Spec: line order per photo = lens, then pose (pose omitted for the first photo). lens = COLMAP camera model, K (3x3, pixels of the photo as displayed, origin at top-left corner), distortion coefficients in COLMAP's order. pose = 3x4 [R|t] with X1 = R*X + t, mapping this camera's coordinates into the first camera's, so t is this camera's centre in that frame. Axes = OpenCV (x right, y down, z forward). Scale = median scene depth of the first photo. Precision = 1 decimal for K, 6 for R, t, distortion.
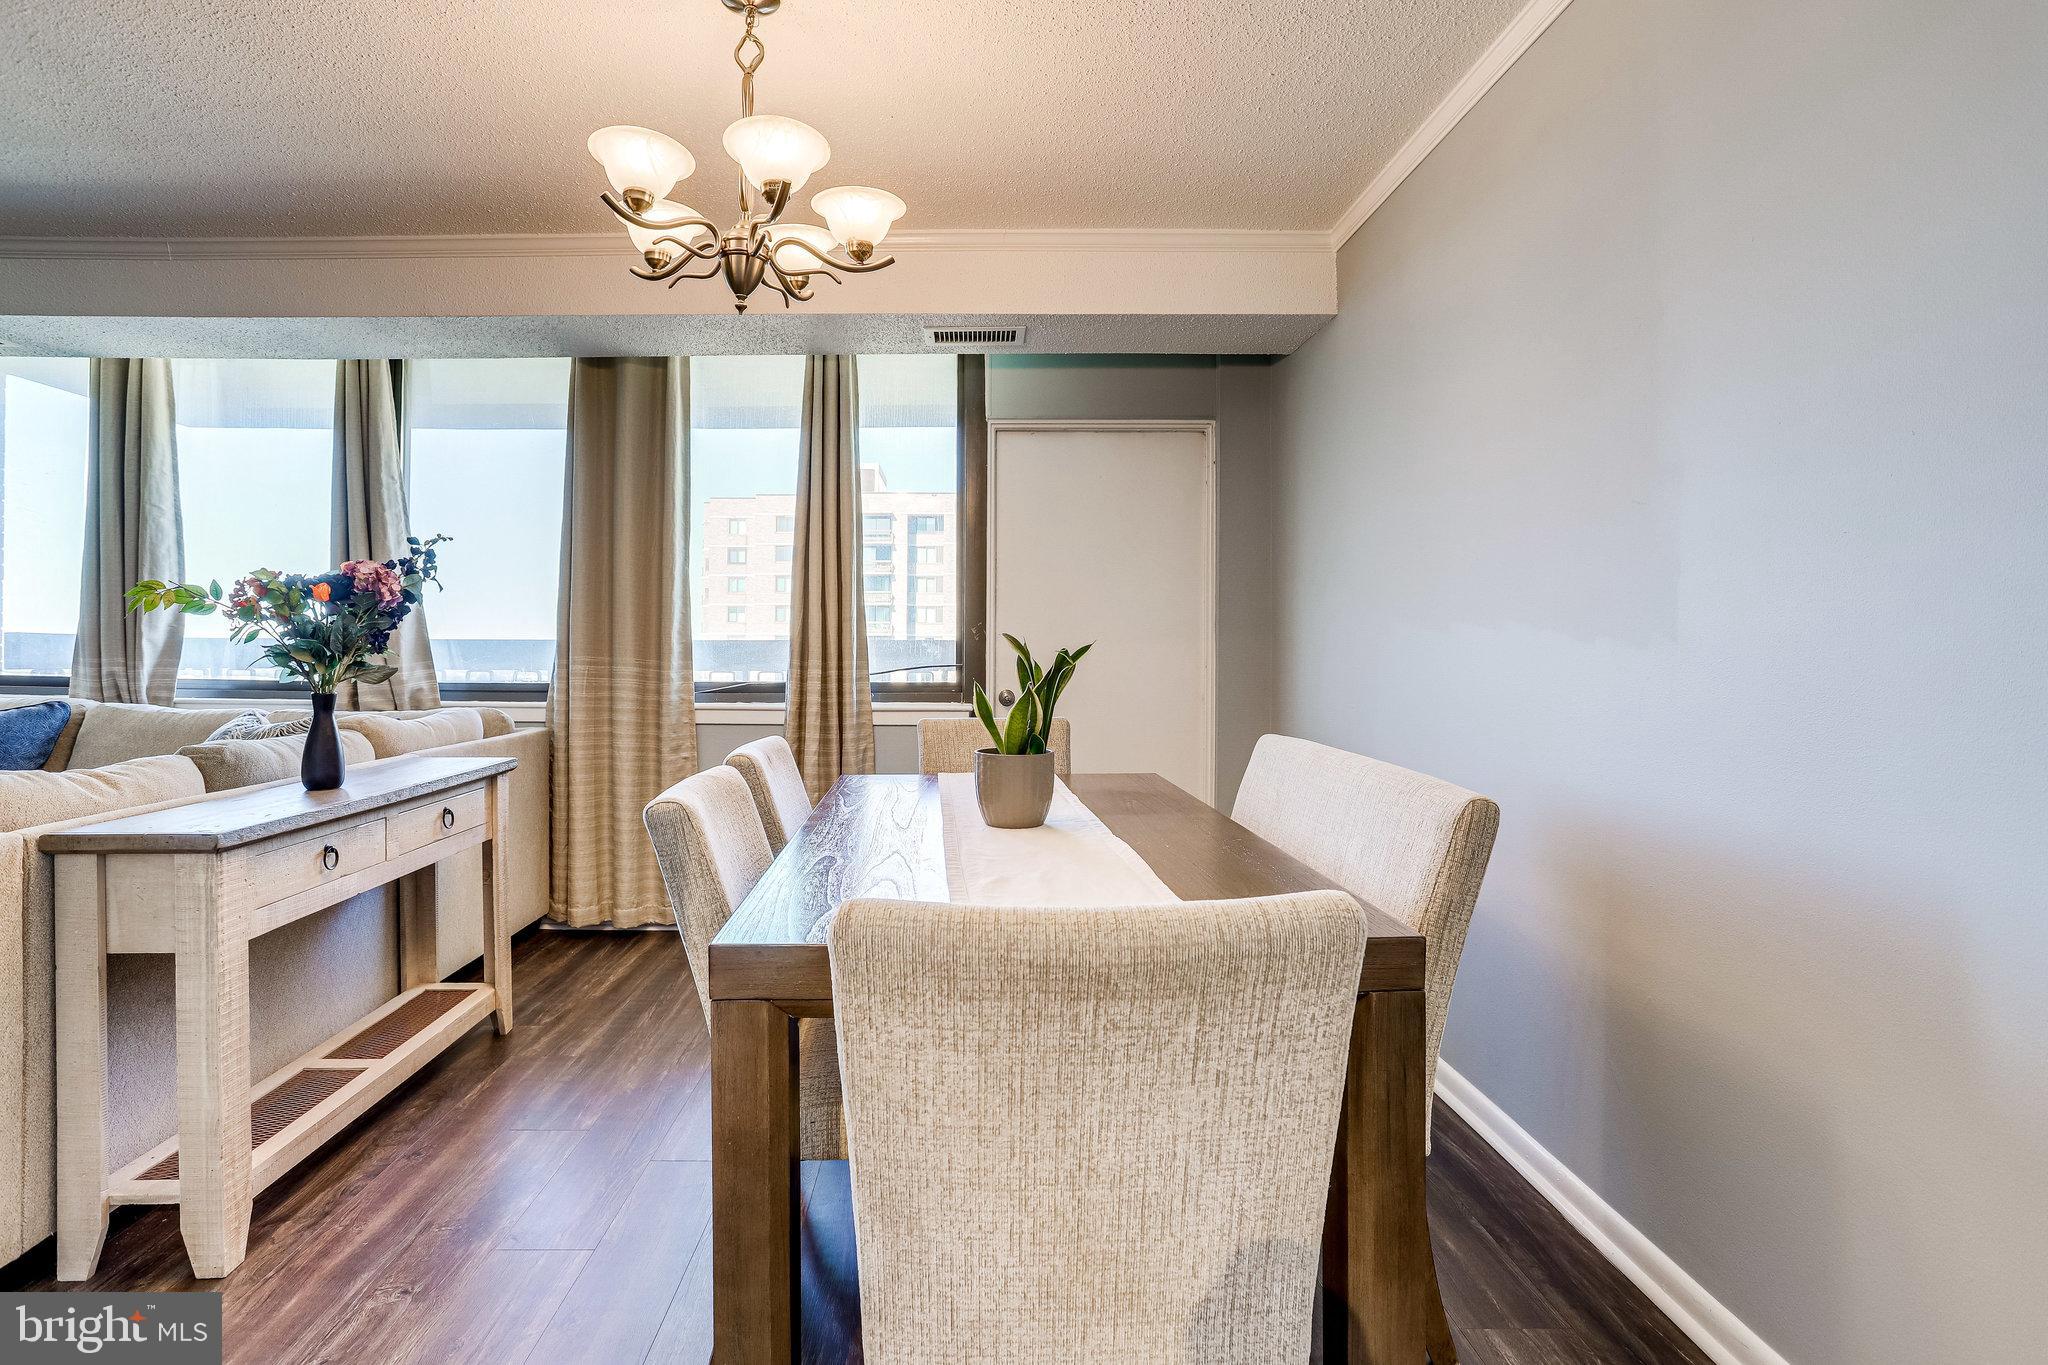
lens RADIAL K [[1021.4, 0, 970.7], [0, 1021.4, 653.9], [0, 0, 1]] dist [-0.035600, 0.000219]
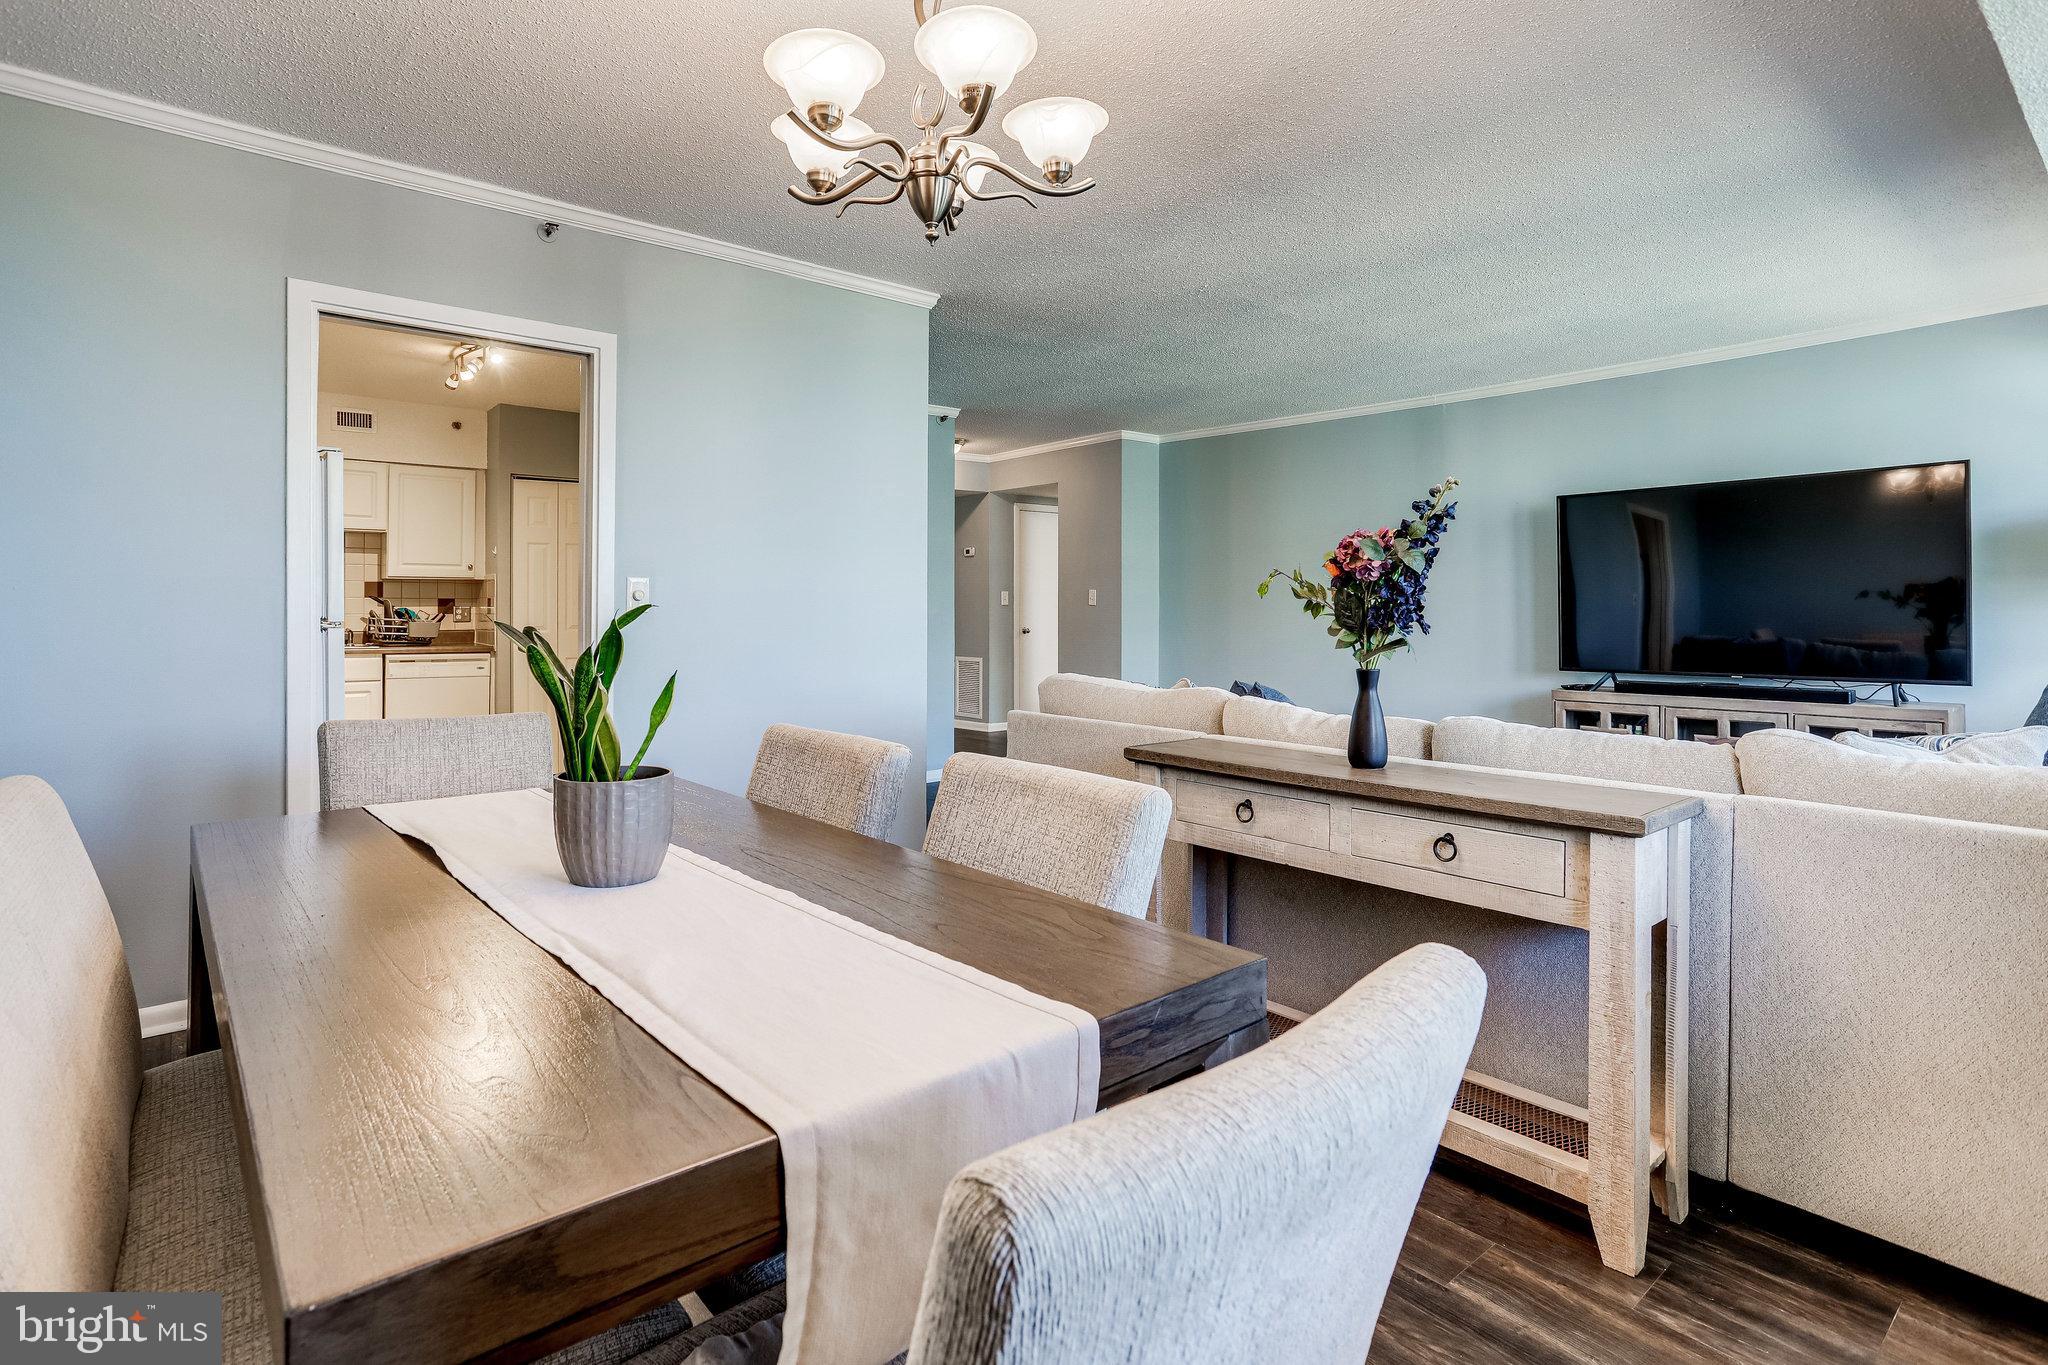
lens RADIAL K [[1022.4, 0, 1017.7], [0, 1022.4, 605.6], [0, 0, 1]] dist [-0.084188, 0.073269]
pose [[-0.769934, -0.008958, -0.638061, 0.137239], [-0.010939, 0.999940, -0.000839, -0.008825], [0.638030, 0.006334, -0.769986, 0.921604]]
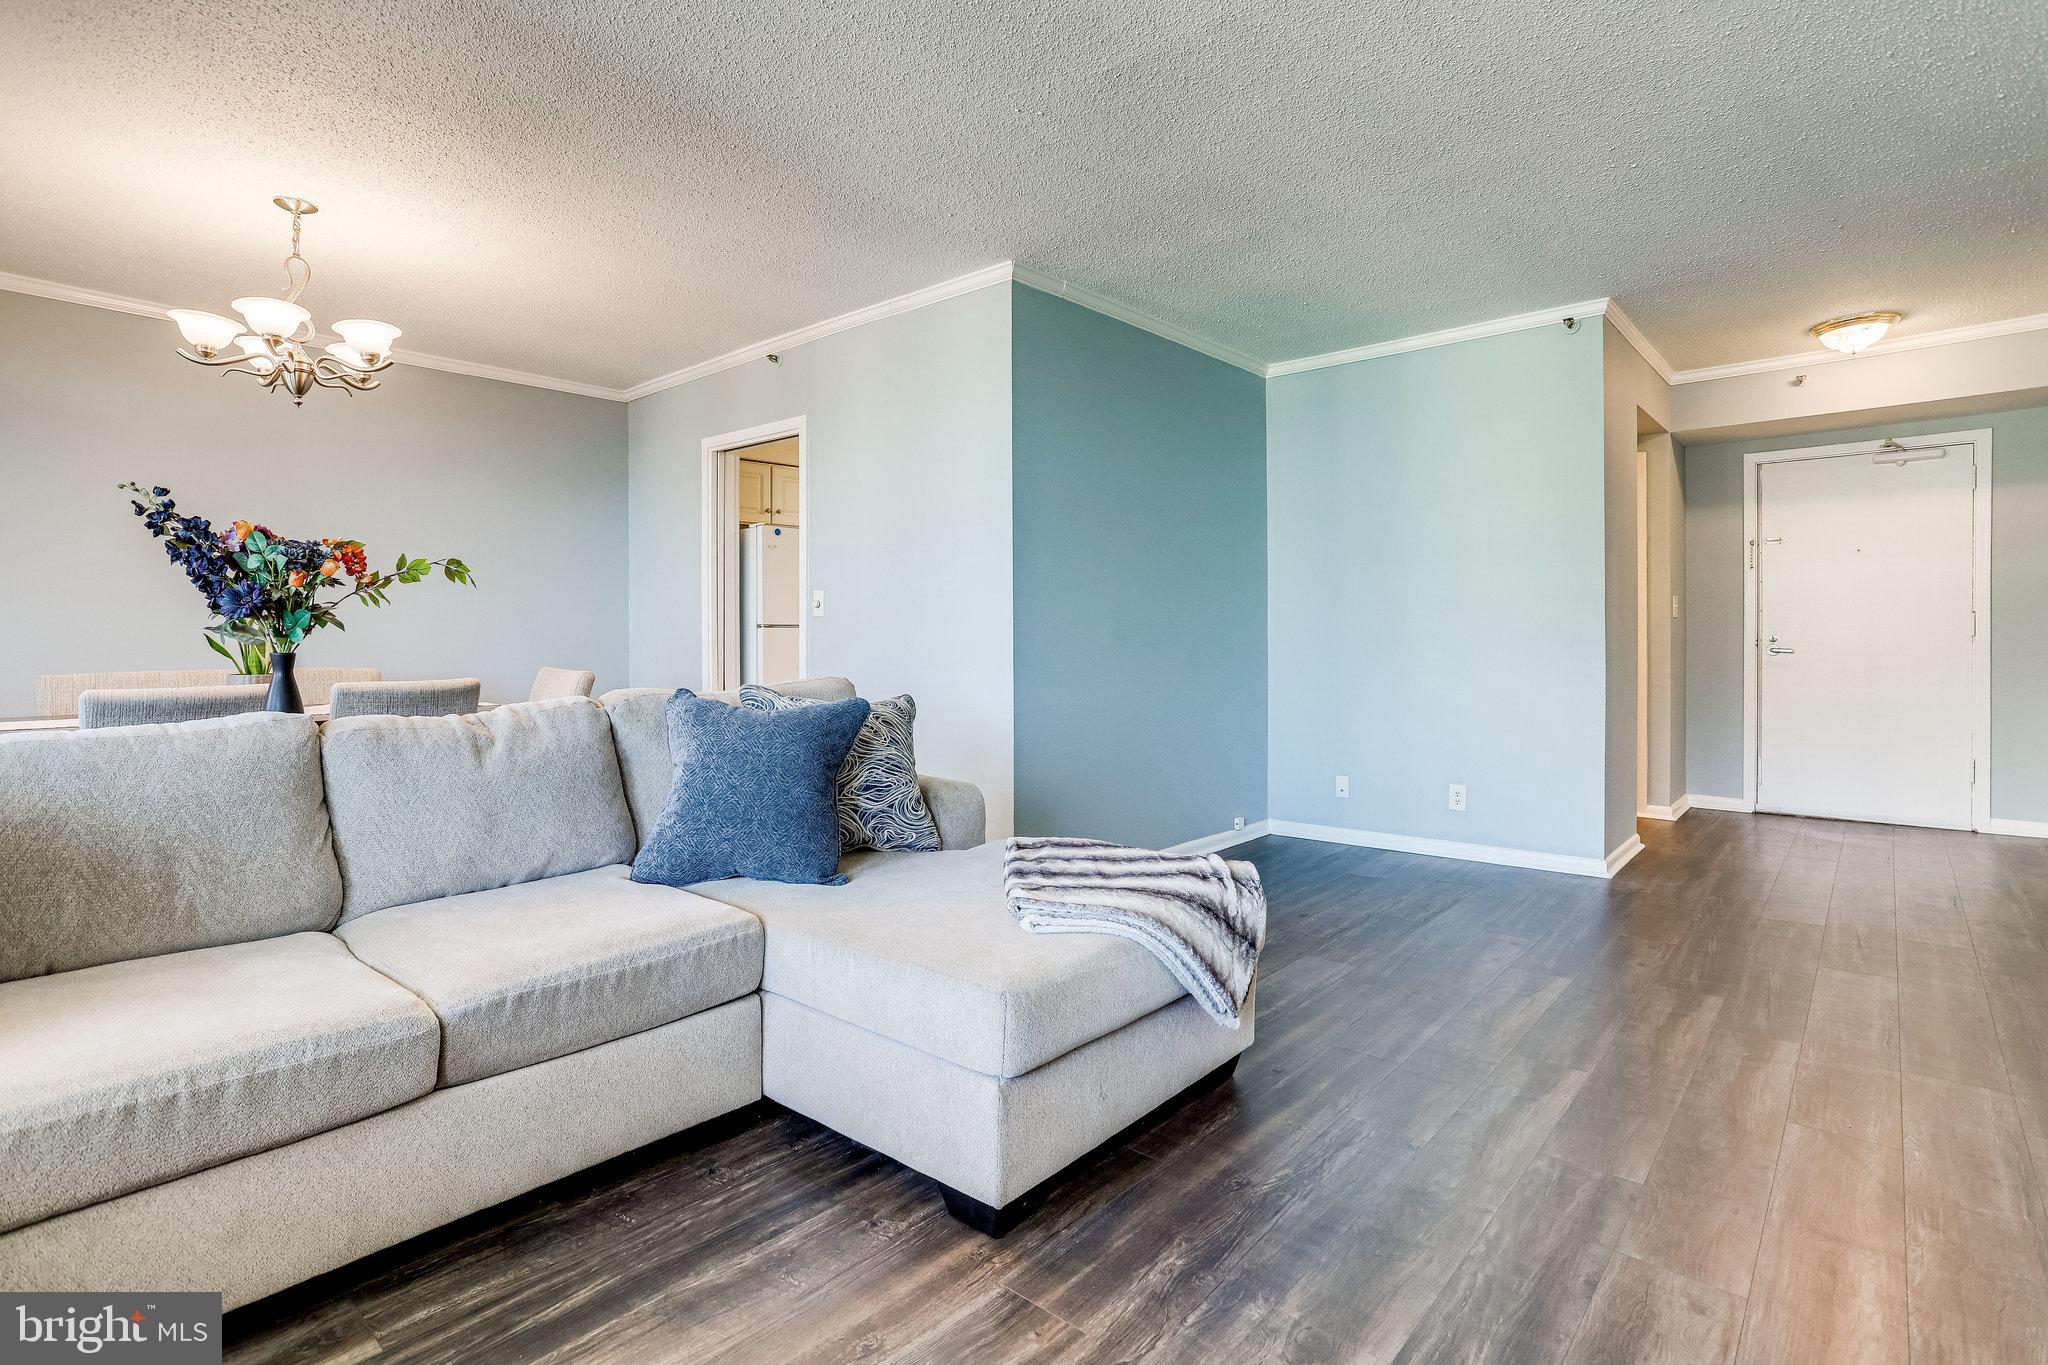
lens RADIAL K [[1011.0, 0, 1017.4], [0, 1011.0, 651.7], [0, 0, 1]] dist [-0.058027, 0.037602]
pose [[-0.746283, -0.014106, 0.665480, -1.122931], [0.002481, 0.999710, 0.023972, 0.010297], [-0.665625, 0.019541, -0.746031, 0.751204]]
